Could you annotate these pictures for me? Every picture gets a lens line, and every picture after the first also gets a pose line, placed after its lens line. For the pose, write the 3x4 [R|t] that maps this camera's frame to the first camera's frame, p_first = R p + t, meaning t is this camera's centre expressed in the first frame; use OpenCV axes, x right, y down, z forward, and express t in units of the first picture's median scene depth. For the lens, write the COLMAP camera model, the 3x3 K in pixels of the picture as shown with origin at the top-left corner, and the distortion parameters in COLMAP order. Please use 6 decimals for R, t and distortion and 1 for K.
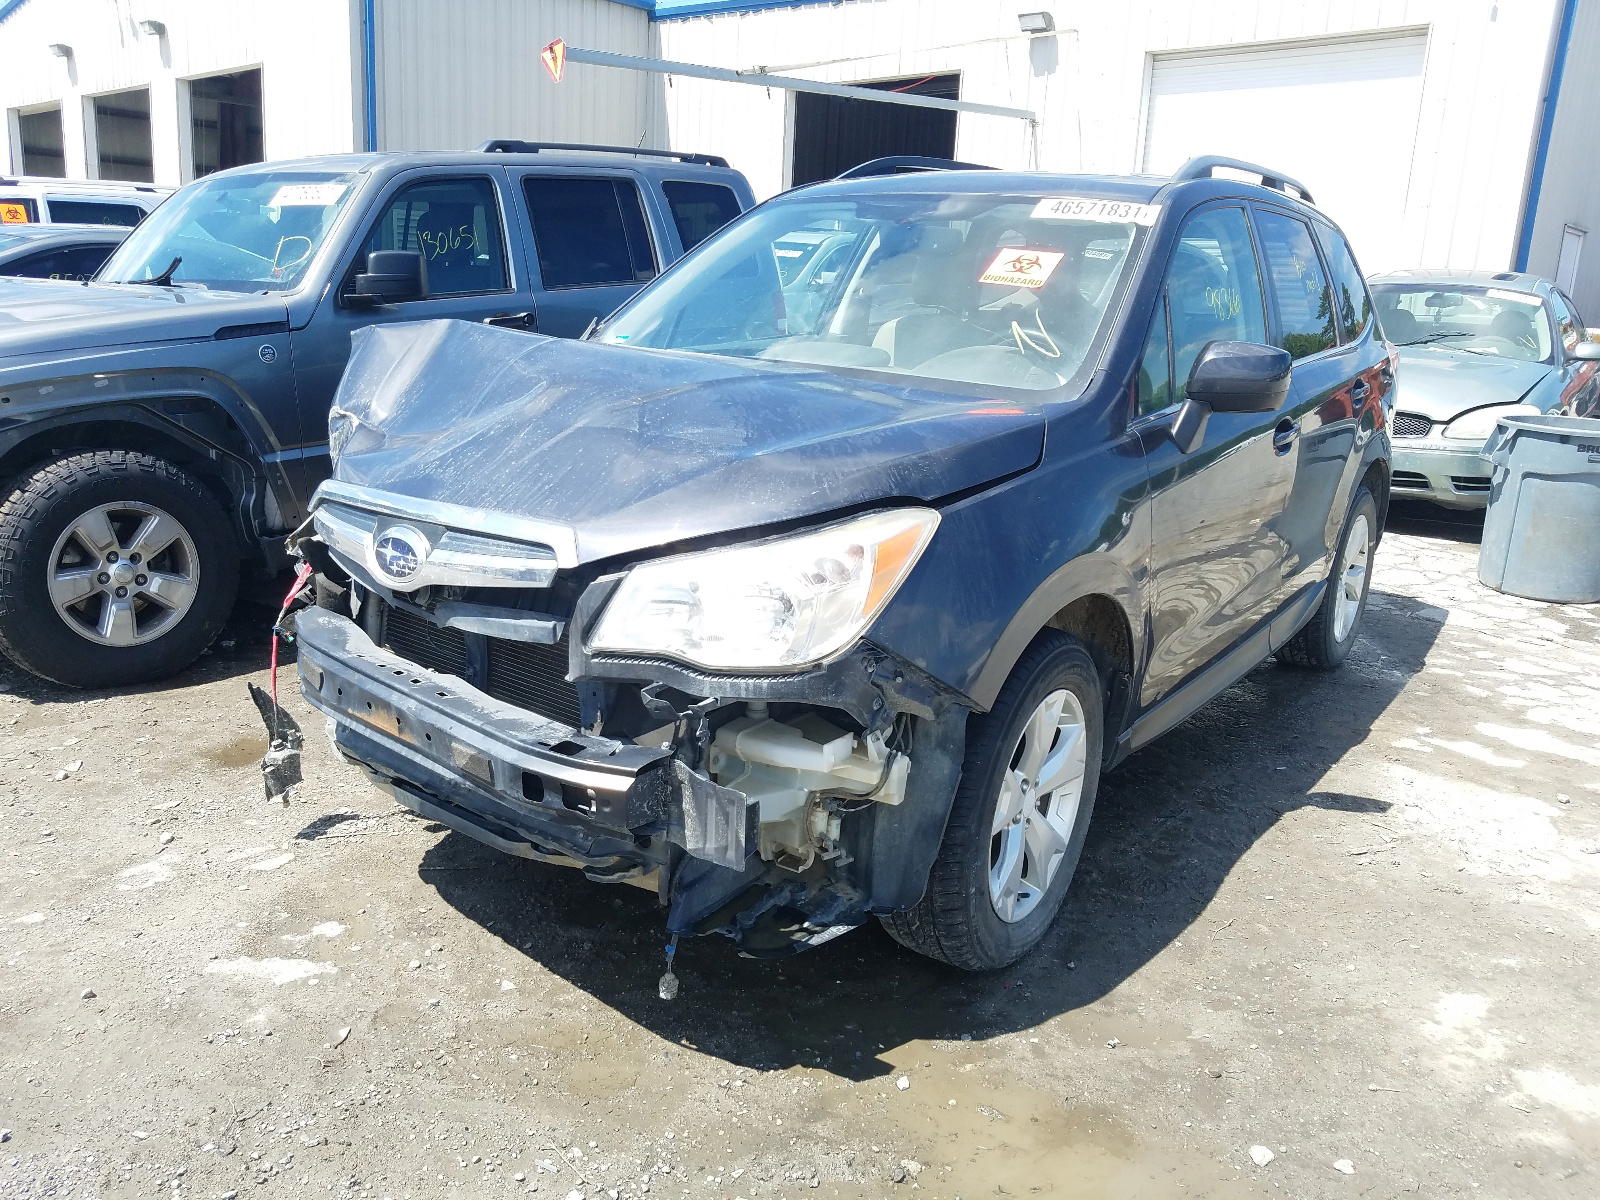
lens RADIAL K [[1263.8, 0, 800.0], [0, 1263.8, 600.0], [0, 0, 1]] dist [-0.025169, 0.004097]
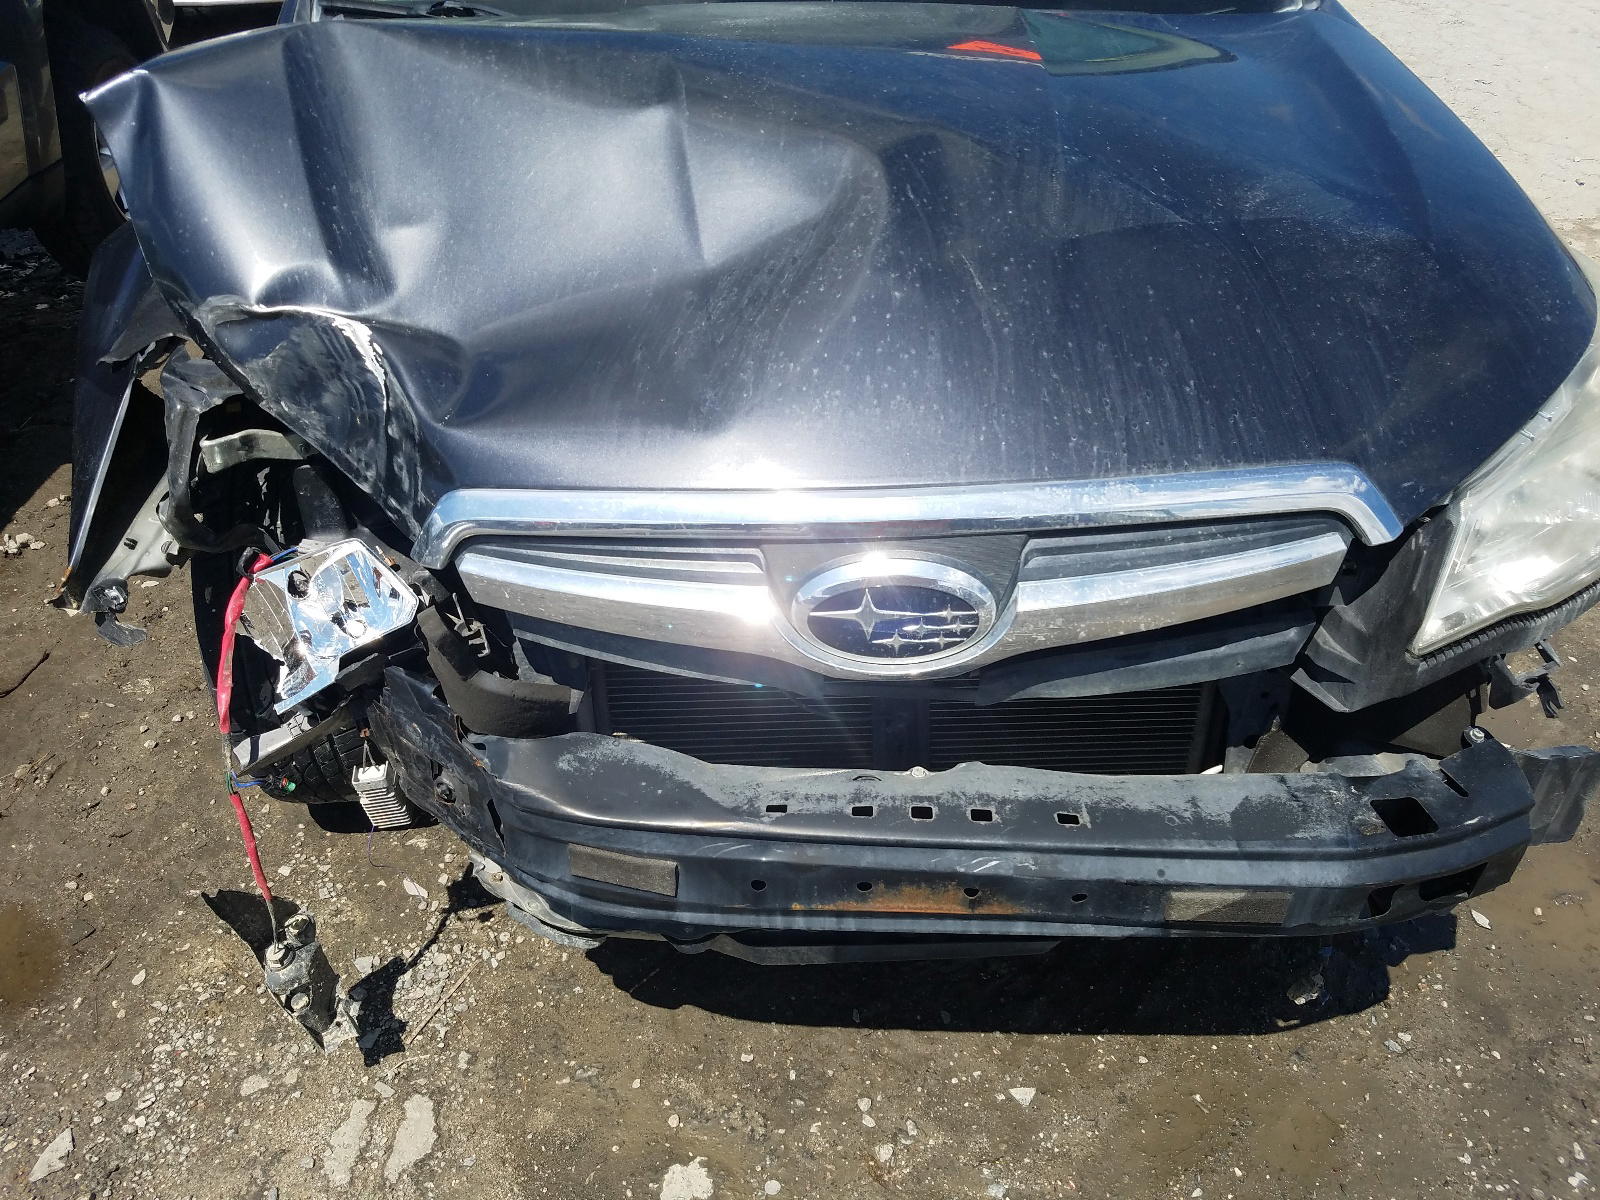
lens RADIAL K [[1263.8, 0, 800.0], [0, 1263.8, 600.0], [0, 0, 1]] dist [-0.025169, 0.004097]
pose [[0.772629, -0.409075, 0.485491, -0.575814], [0.203572, 0.883983, 0.420871, -0.249491], [-0.601334, -0.226345, 0.766268, 0.653308]]
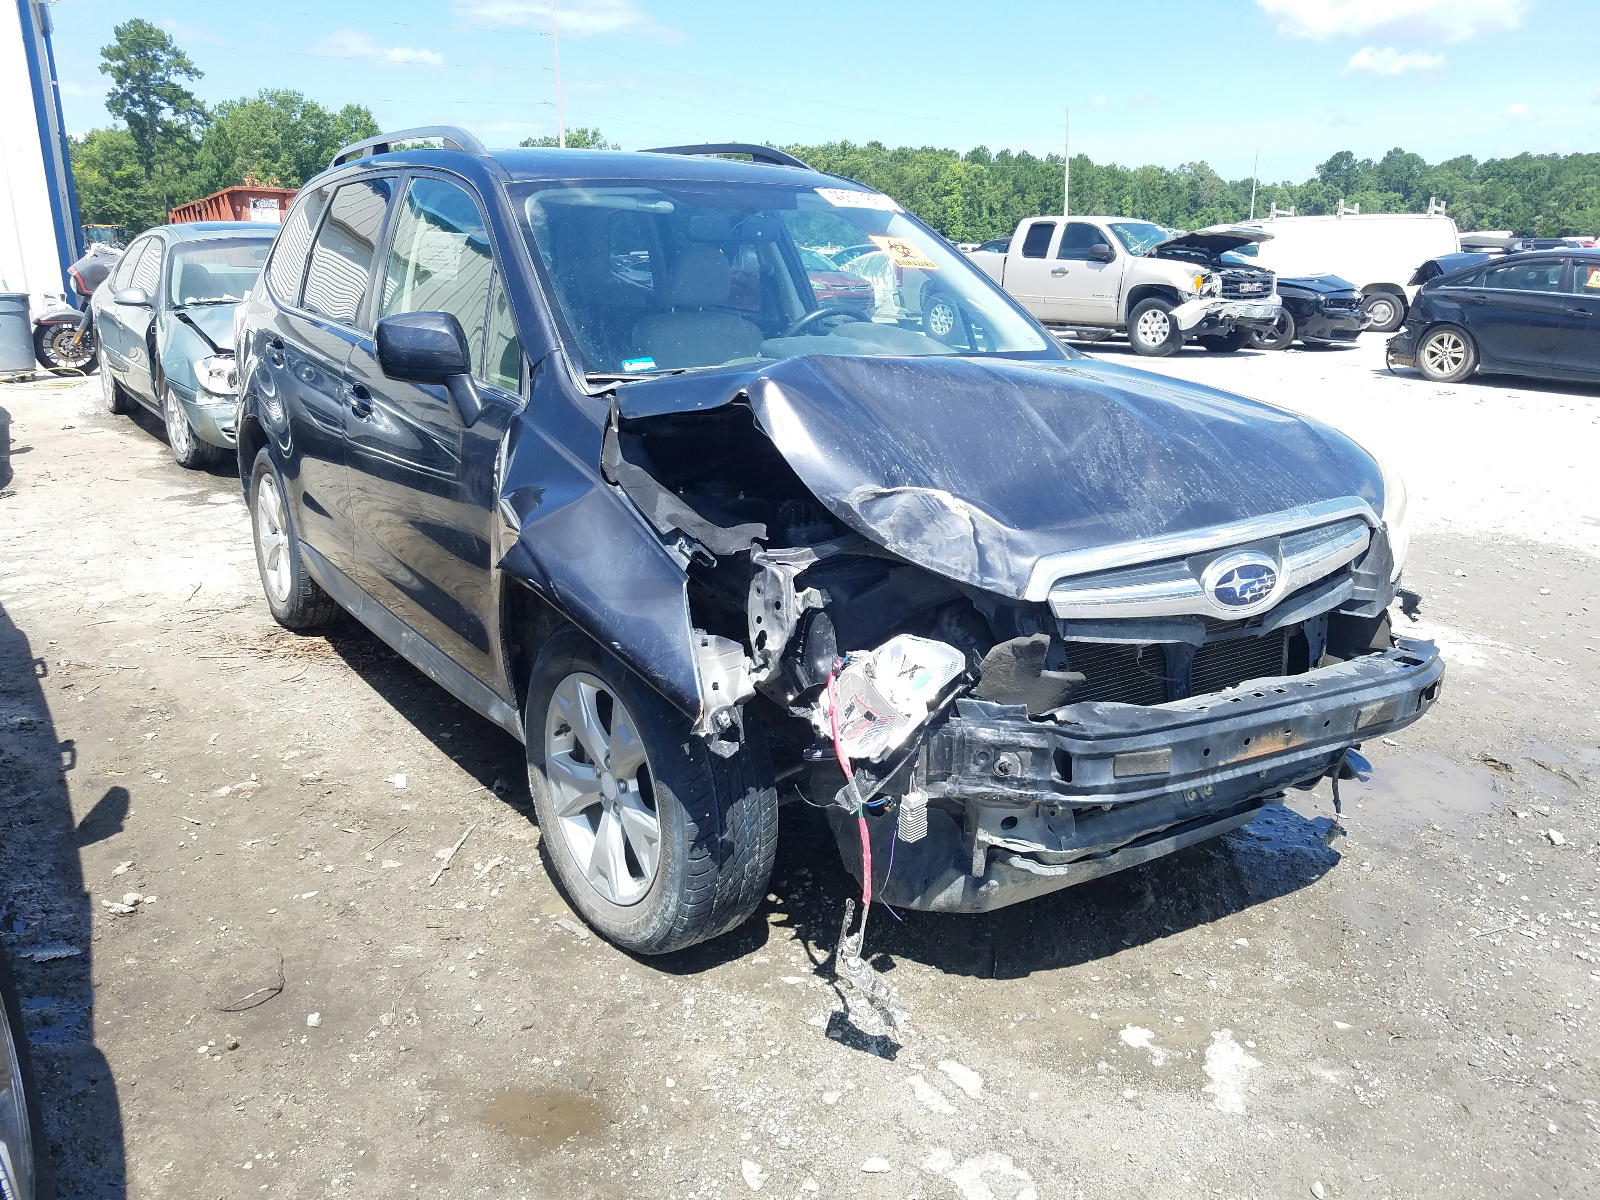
lens RADIAL K [[1263.8, 0, 800.0], [0, 1263.8, 600.0], [0, 0, 1]] dist [-0.025169, 0.004097]
pose [[0.336088, -0.300701, 0.892538, -1.312695], [0.248320, 0.942423, 0.224002, -0.327775], [-0.908505, 0.146350, 0.391407, 0.931106]]
